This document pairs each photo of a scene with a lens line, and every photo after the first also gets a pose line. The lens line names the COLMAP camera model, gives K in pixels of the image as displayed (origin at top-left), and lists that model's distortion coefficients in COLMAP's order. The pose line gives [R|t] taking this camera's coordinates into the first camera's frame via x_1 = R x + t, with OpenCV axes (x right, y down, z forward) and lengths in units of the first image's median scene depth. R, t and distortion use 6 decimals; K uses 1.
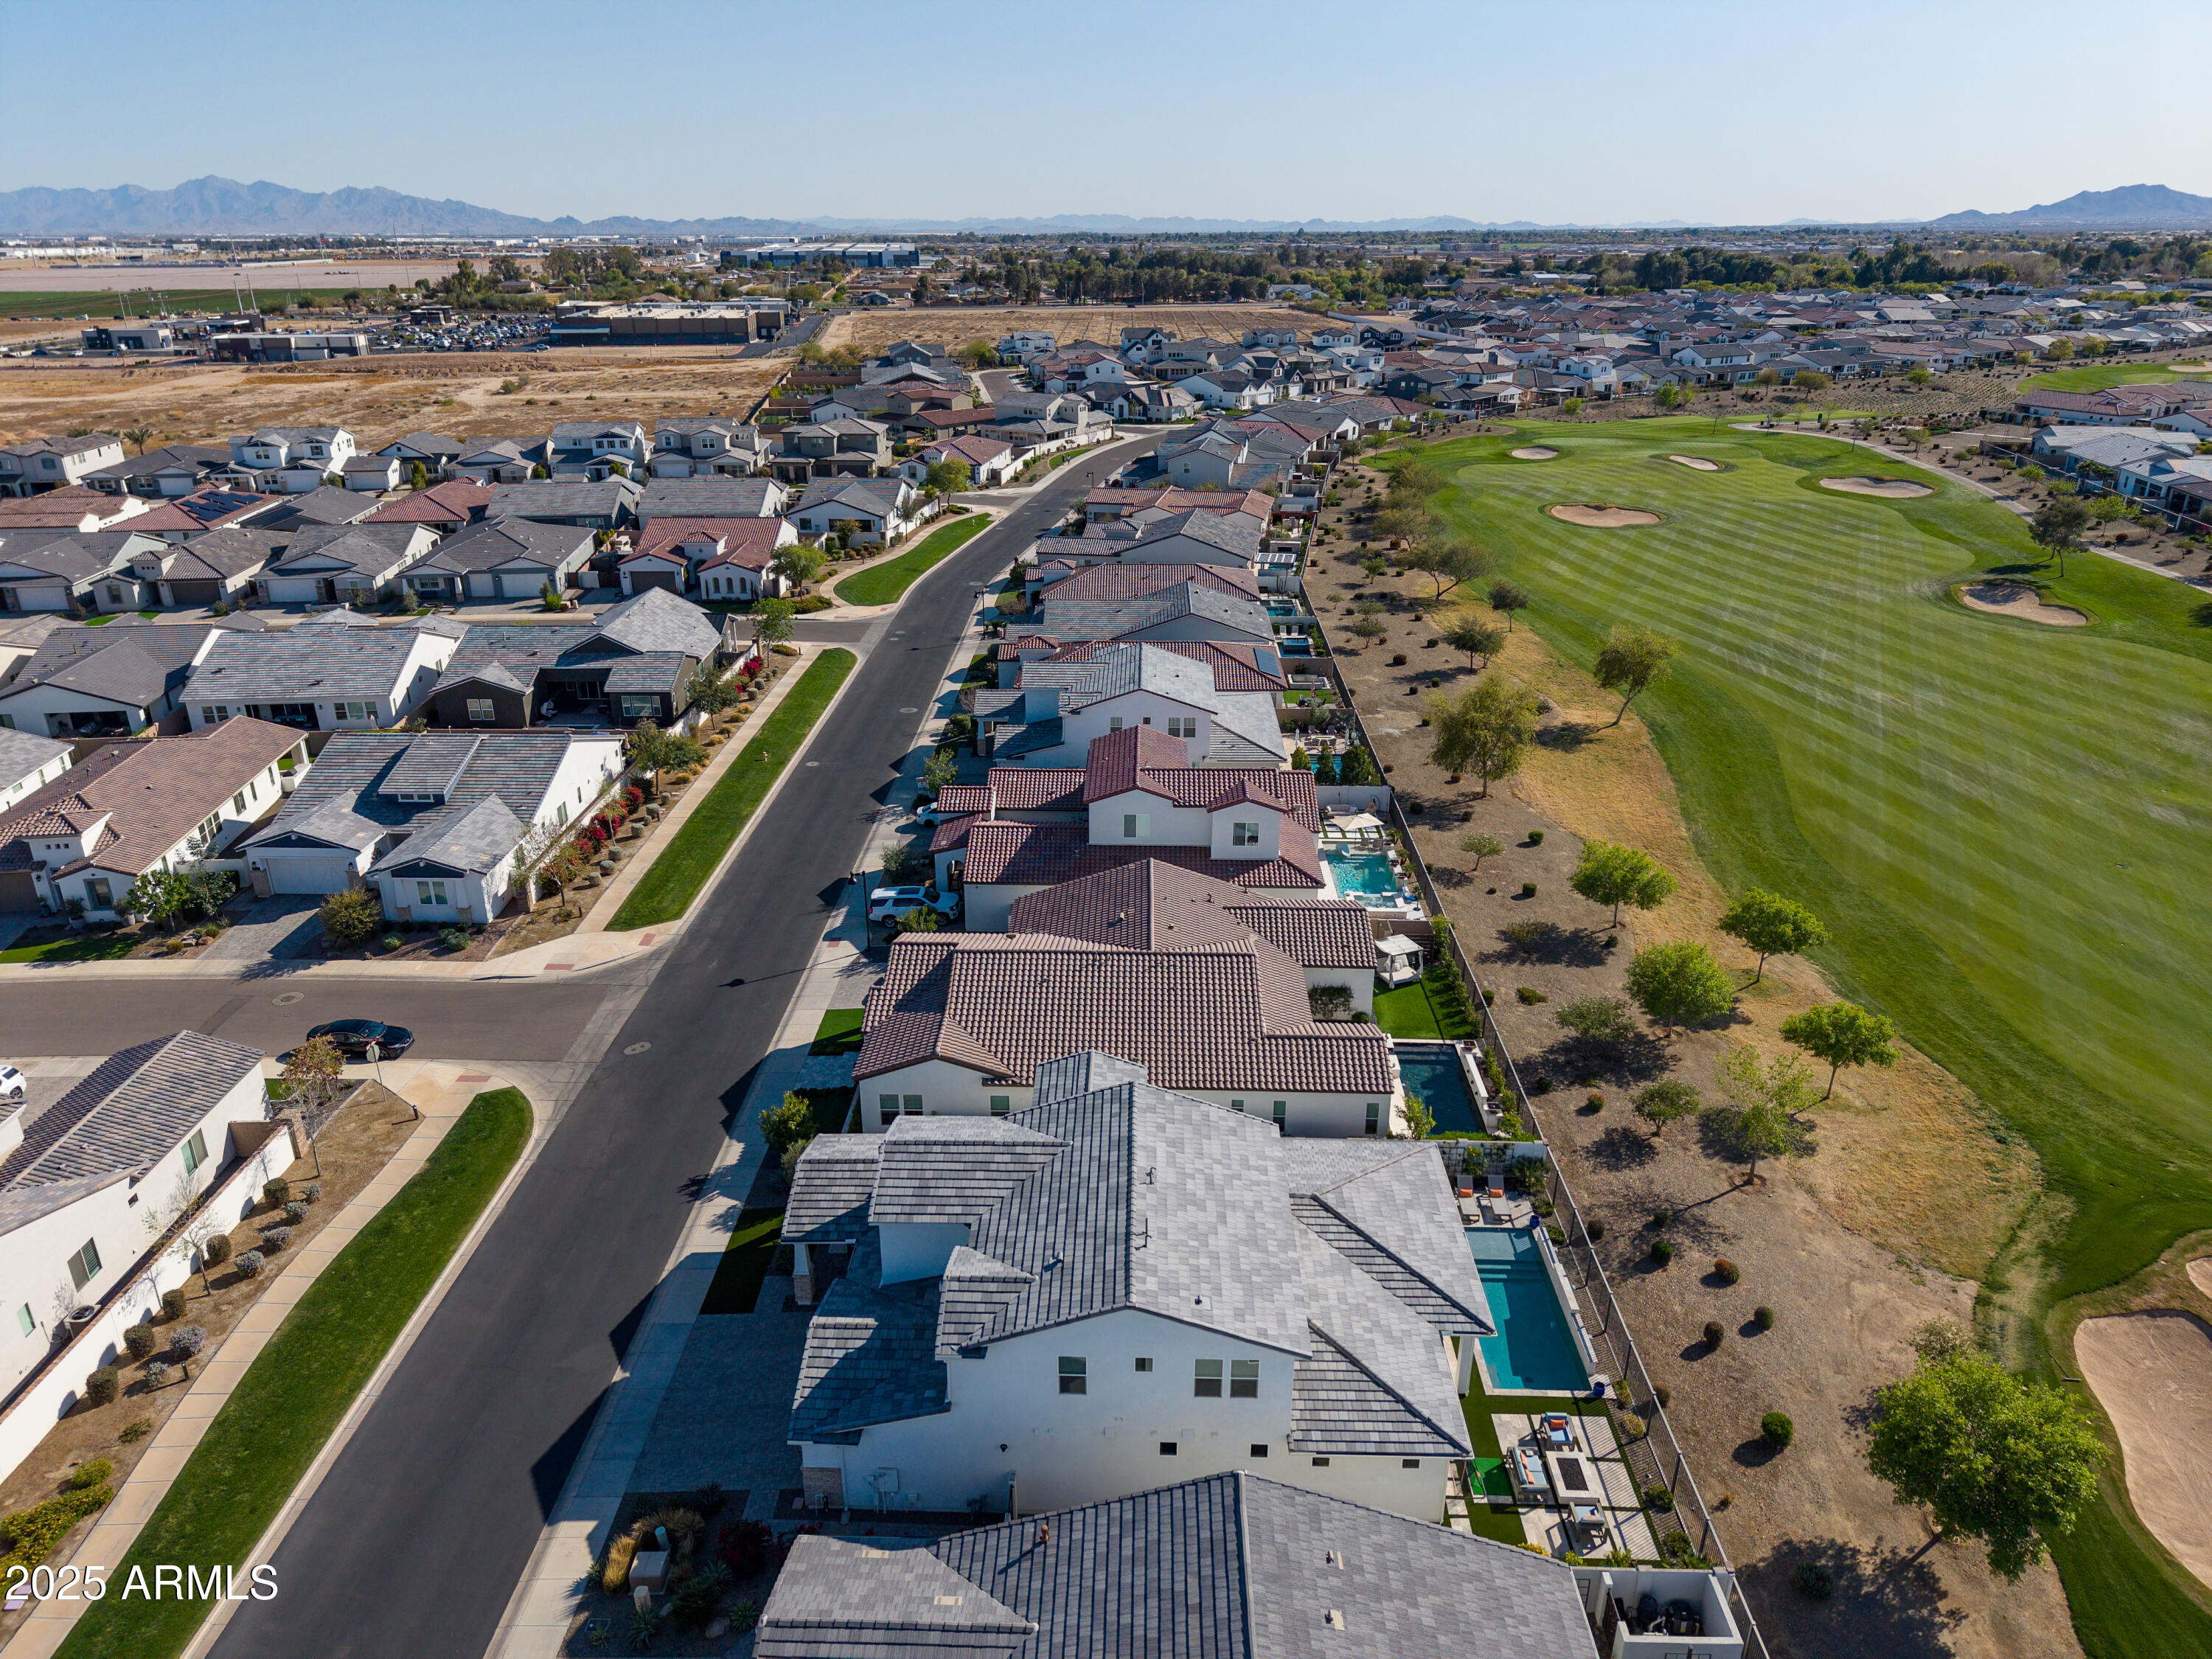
lens RADIAL K [[1478.0, 0, 1098.8], [0, 1478.0, 836.9], [0, 0, 1]] dist [0.018705, -0.016841]
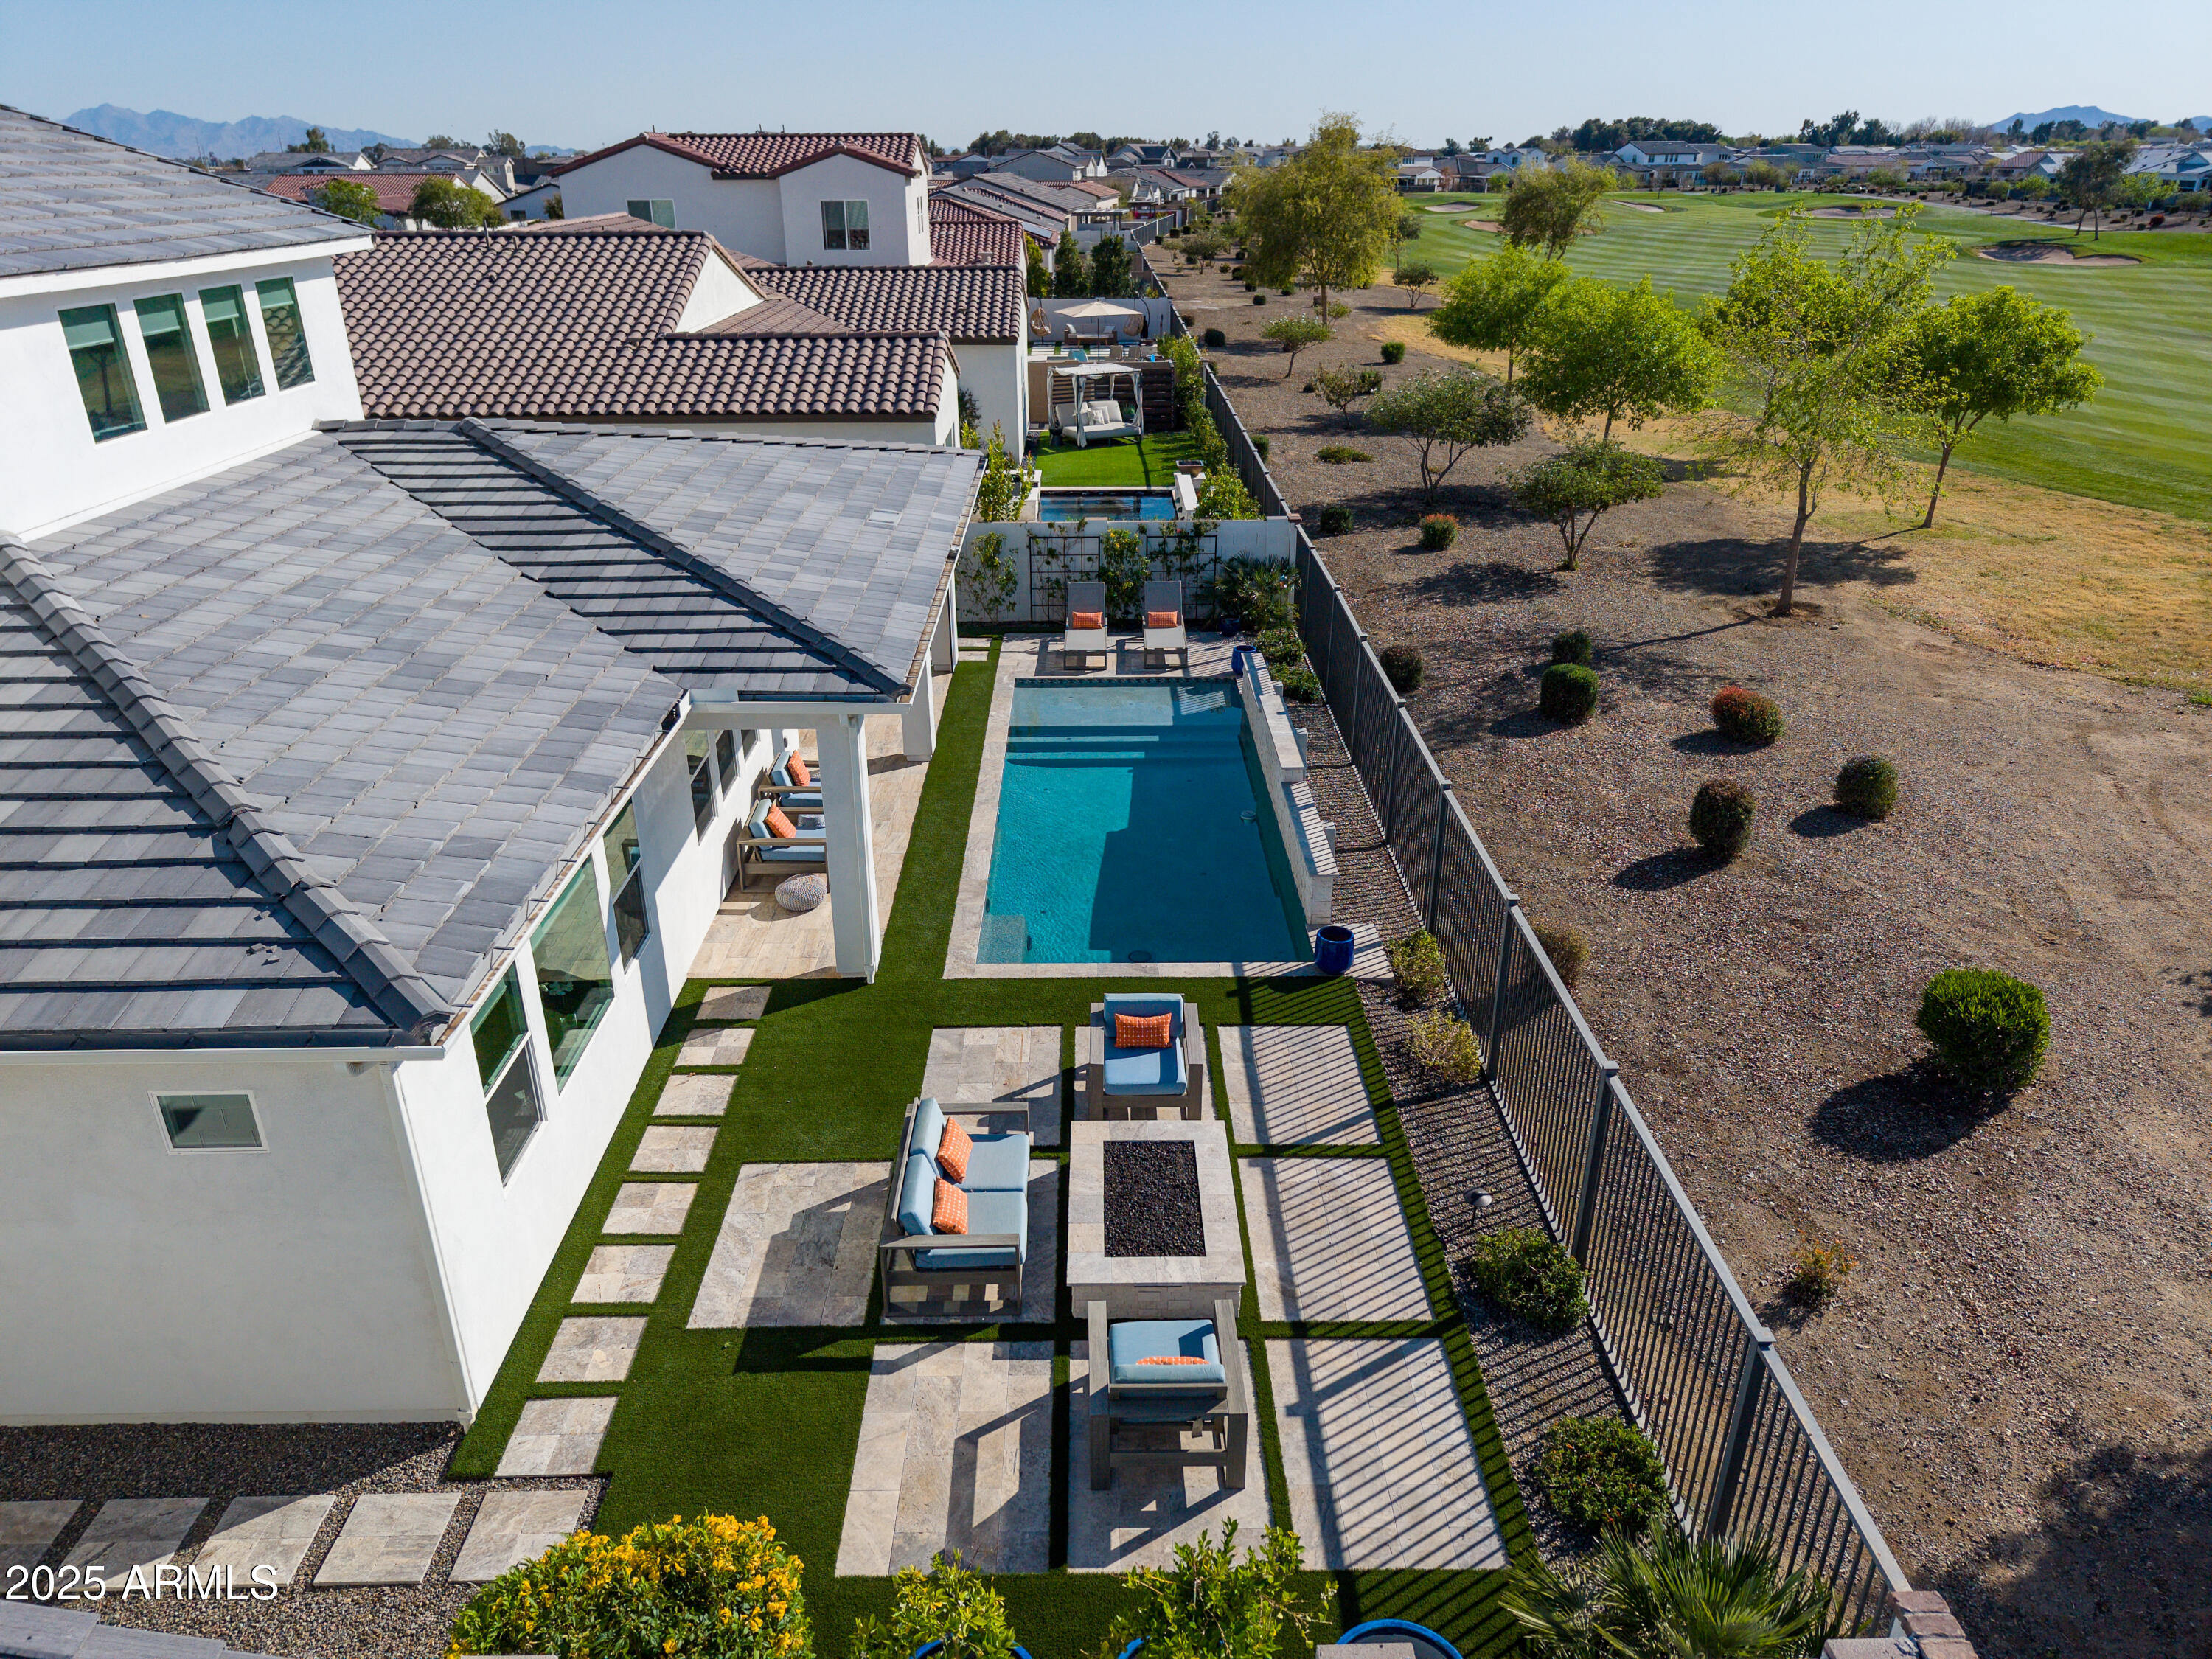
lens RADIAL K [[1478.0, 0, 1098.8], [0, 1478.0, 836.9], [0, 0, 1]] dist [0.018705, -0.016841]
pose [[0.999249, -0.019638, 0.033389, 0.289587], [0.018319, 0.999057, 0.039362, 0.346512], [-0.034130, -0.038720, 0.998667, 0.734648]]
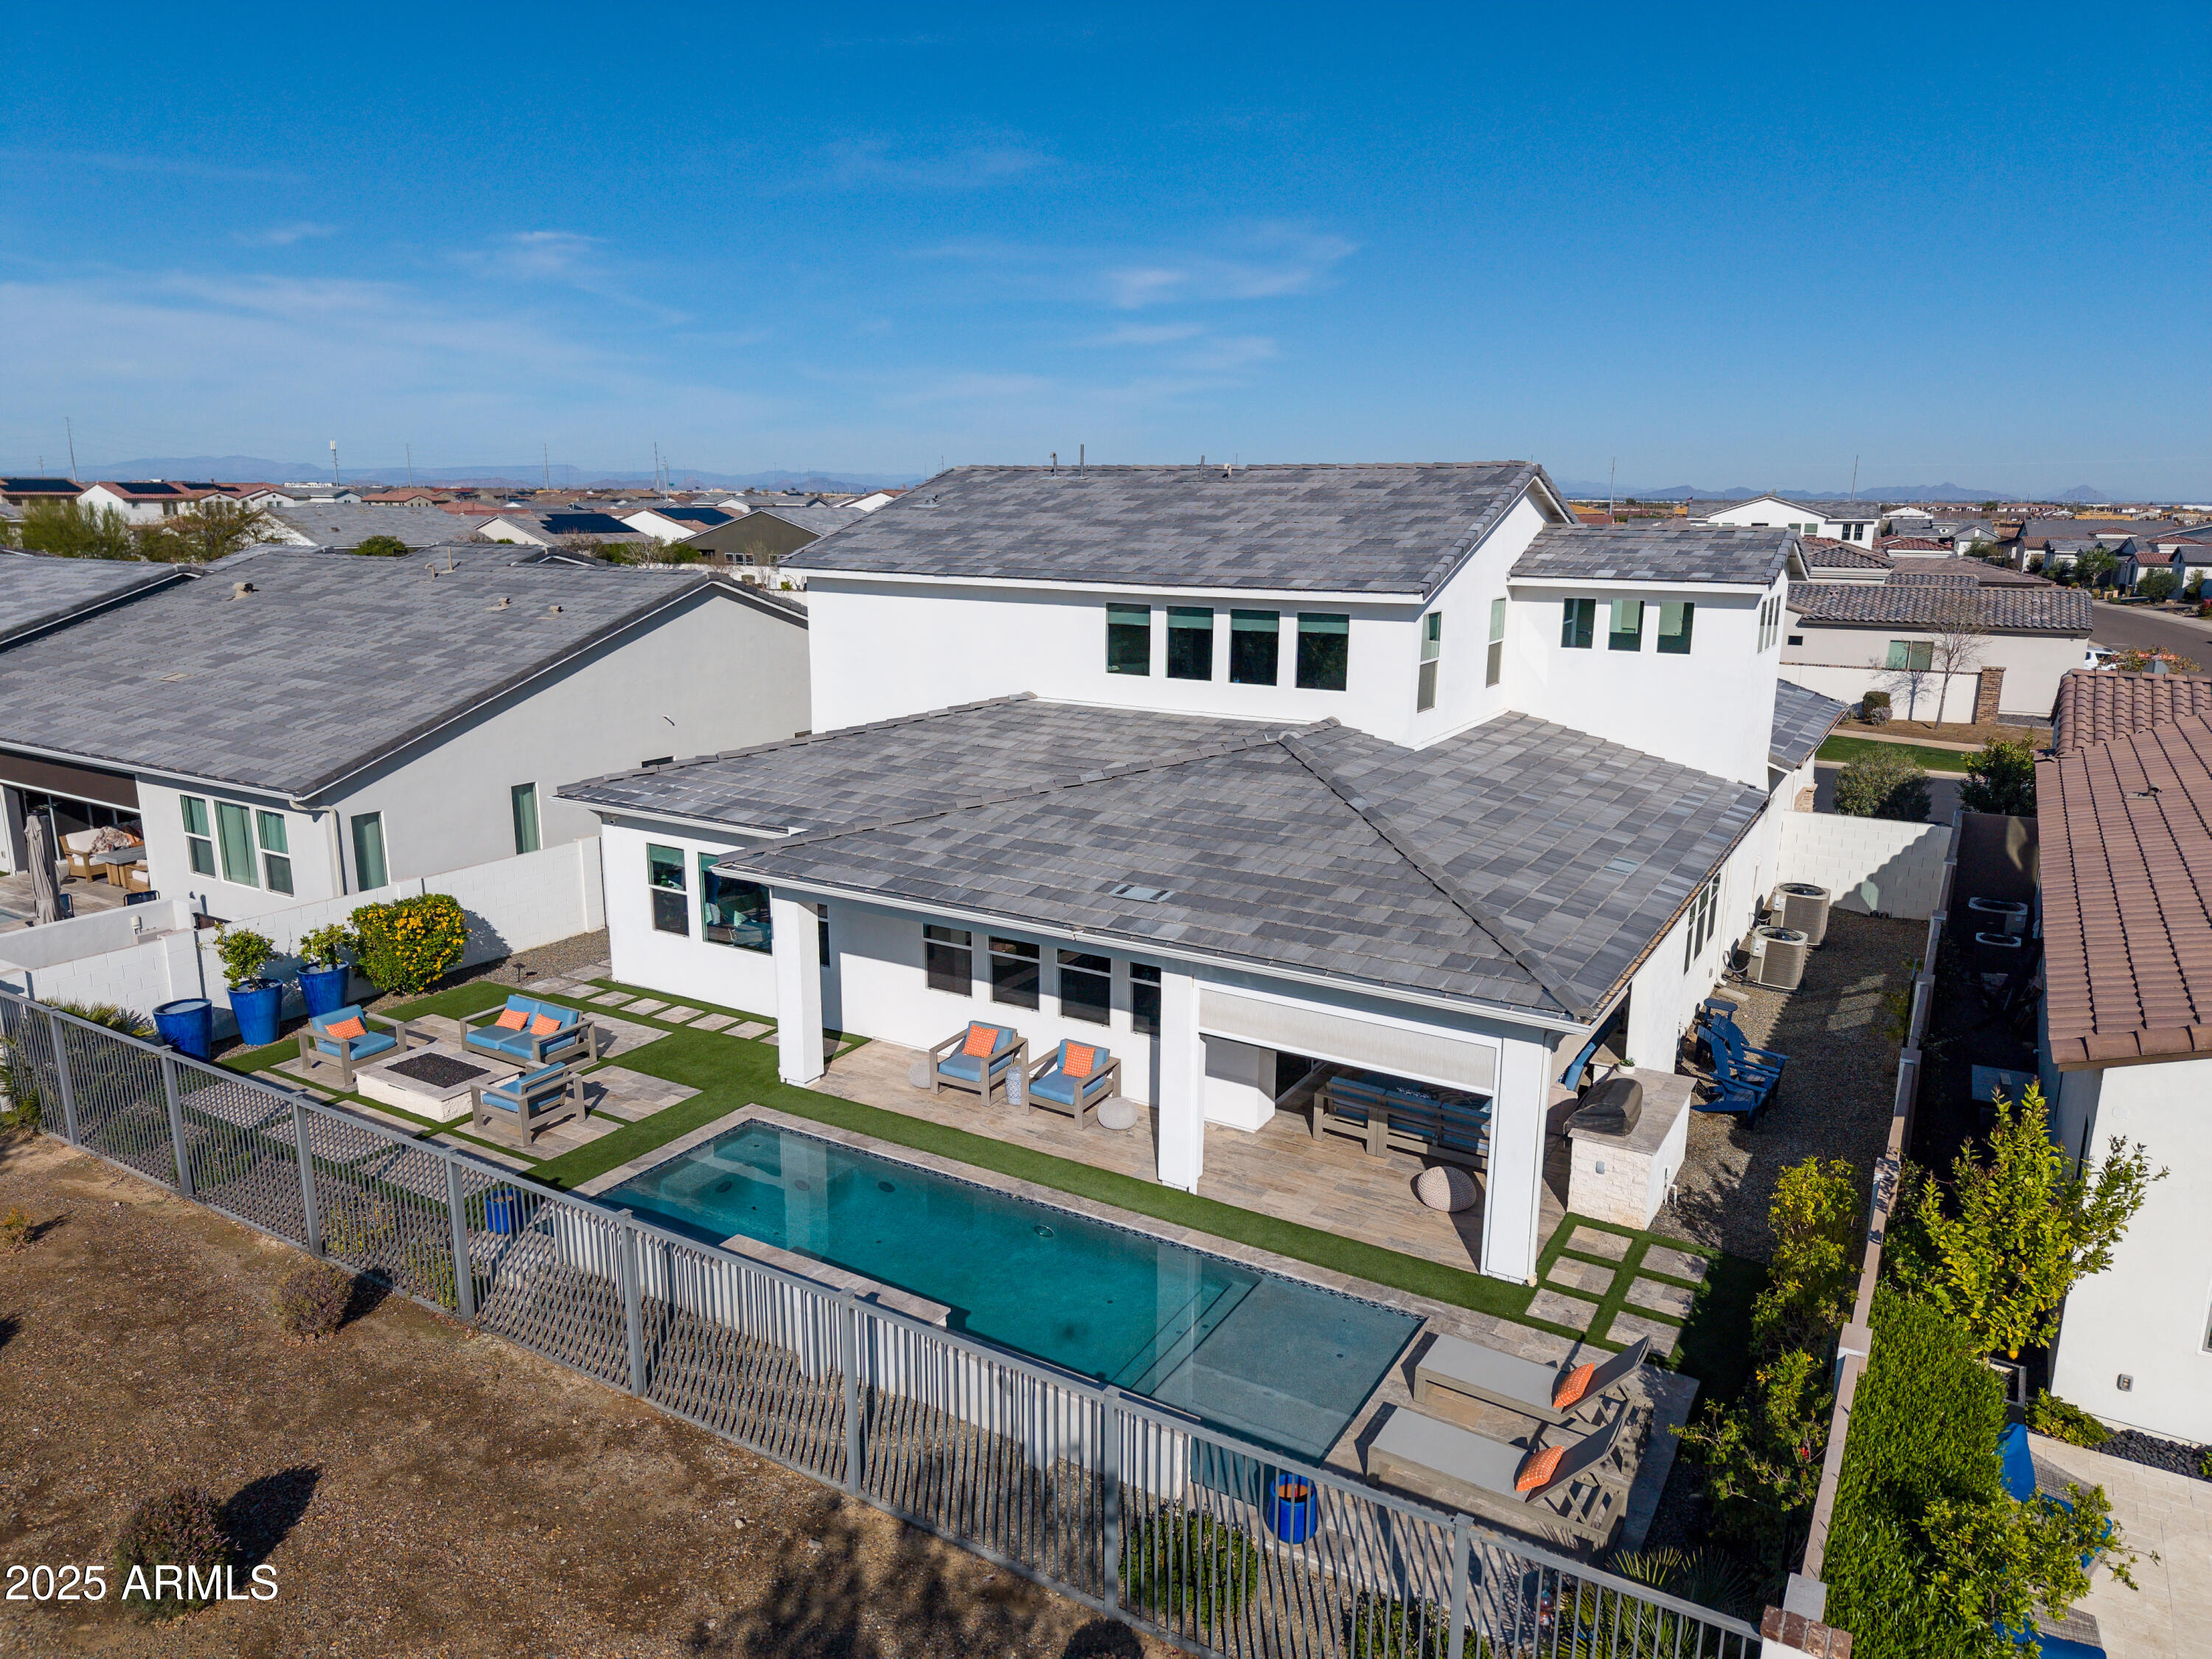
lens RADIAL K [[1478.2, 0, 1106.0], [0, 1478.2, 829.5], [0, 0, 1]] dist [0.055255, -0.063513]
pose [[-0.486524, 0.187643, -0.853279, 0.542262], [-0.341701, 0.857997, 0.383512, 0.142359], [0.804074, 0.478153, -0.353318, 1.203731]]
